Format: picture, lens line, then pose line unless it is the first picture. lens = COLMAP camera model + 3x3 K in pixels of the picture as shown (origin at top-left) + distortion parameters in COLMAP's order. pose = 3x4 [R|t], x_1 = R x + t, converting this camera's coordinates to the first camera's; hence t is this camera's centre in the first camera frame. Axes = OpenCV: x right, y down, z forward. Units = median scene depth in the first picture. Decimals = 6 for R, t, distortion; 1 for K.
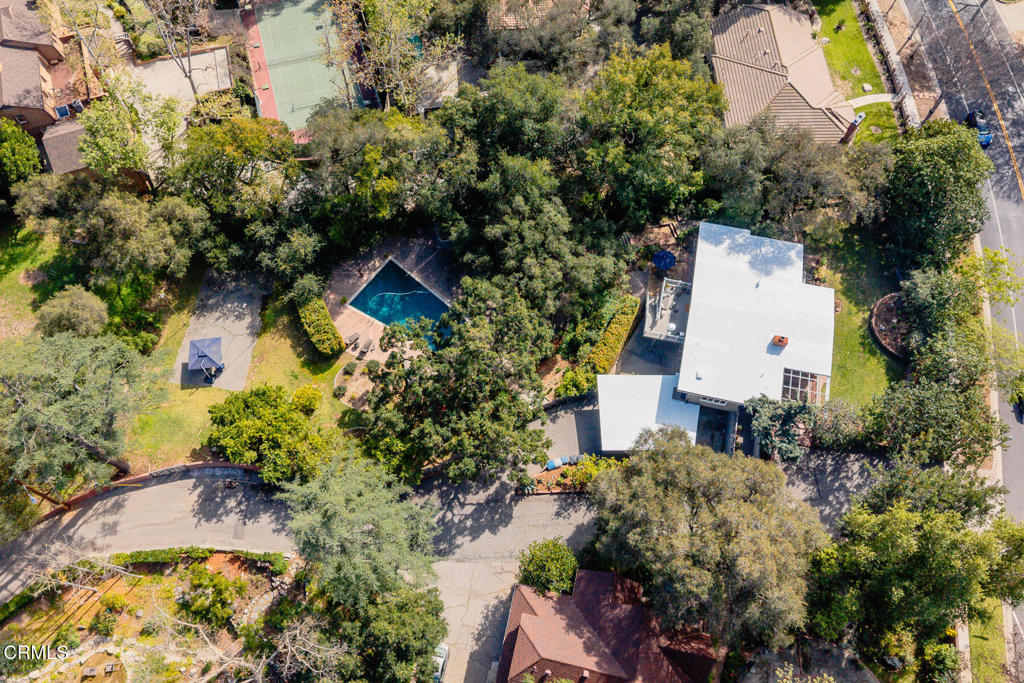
lens RADIAL K [[726.0, 0, 529.5], [0, 726.0, 339.8], [0, 0, 1]] dist [0.003181, -0.004823]
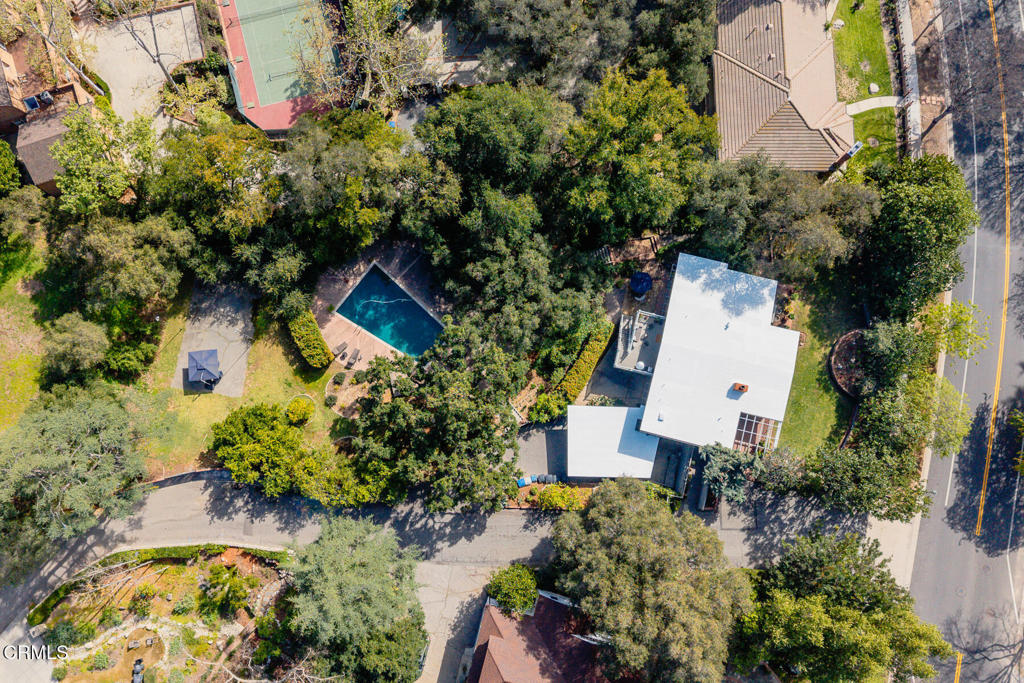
lens RADIAL K [[691.8, 0, 512.0], [0, 691.8, 341.5], [0, 0, 1]] dist [0.002775, -0.003962]
pose [[0.999332, 0.036537, -0.000701, 0.007254], [-0.034754, 0.956147, 0.290817, -0.331220], [0.011295, -0.290599, 0.956778, 0.040603]]
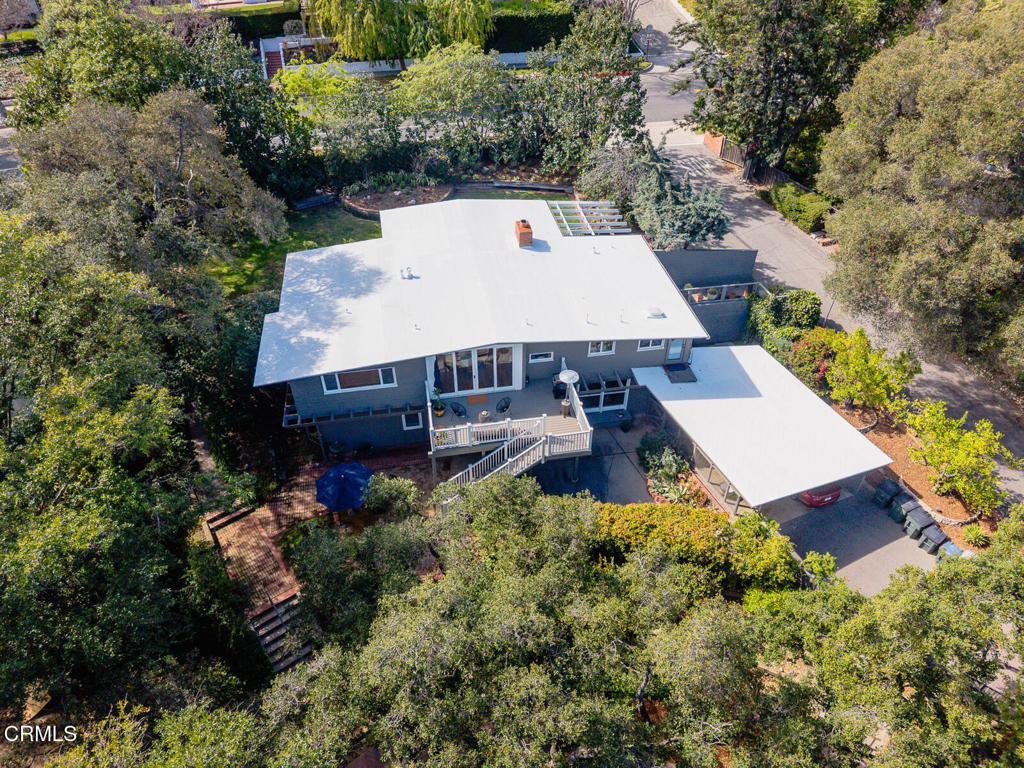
lens RADIAL K [[653.9, 0, 512.0], [0, 653.9, 384.0], [0, 0, 1]] dist [0.028273, -0.000050]
pose [[-0.365899, -0.620551, 0.693566, -0.056603], [0.843231, 0.094287, 0.529218, -0.241354], [-0.393801, 0.778477, 0.488768, 0.812119]]
